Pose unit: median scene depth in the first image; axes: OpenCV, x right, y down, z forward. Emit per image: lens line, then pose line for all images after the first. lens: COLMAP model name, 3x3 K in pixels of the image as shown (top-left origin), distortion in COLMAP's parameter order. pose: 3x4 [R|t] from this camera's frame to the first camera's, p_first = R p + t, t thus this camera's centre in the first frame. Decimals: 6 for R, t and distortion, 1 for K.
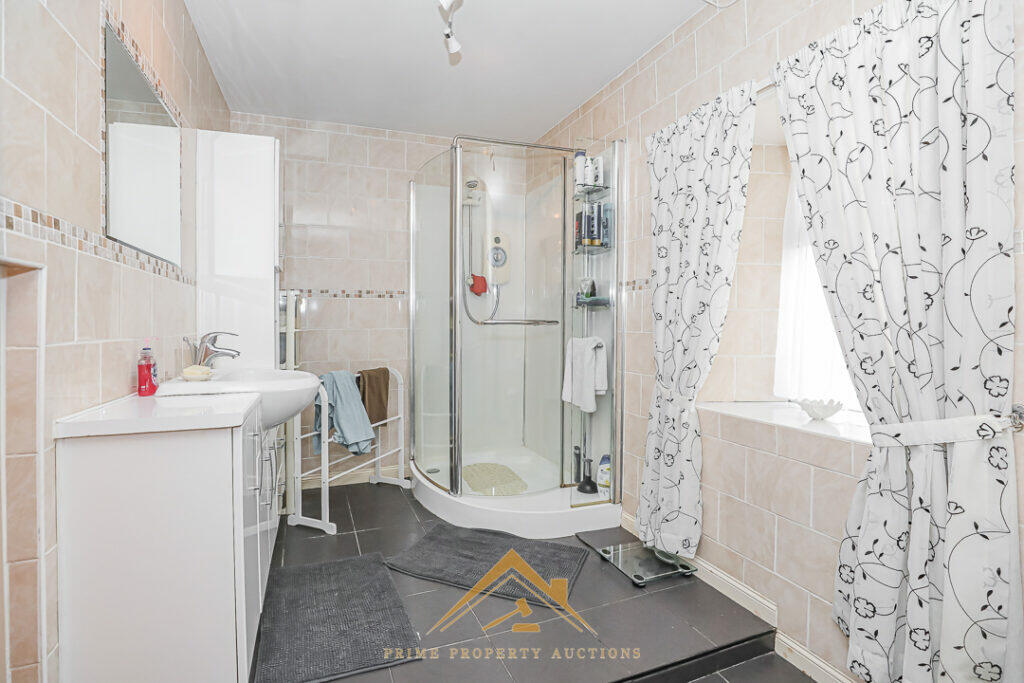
lens RADIAL K [[470.9, 0, 517.7], [0, 470.9, 320.5], [0, 0, 1]] dist [-0.025421, 0.000636]
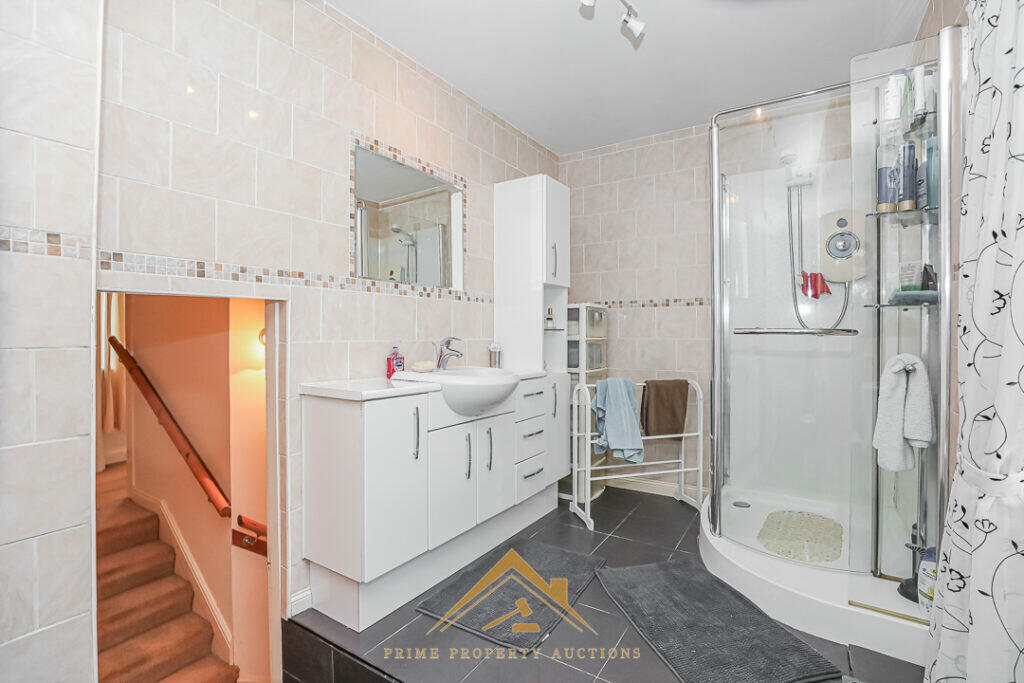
lens RADIAL K [[484.2, 0, 529.0], [0, 484.2, 327.9], [0, 0, 1]] dist [-0.043955, 0.014869]
pose [[0.598257, -0.005273, -0.801287, 0.355920], [-0.000191, 0.999977, -0.006723, 0.003344], [0.801304, 0.004175, 0.598242, 0.200409]]
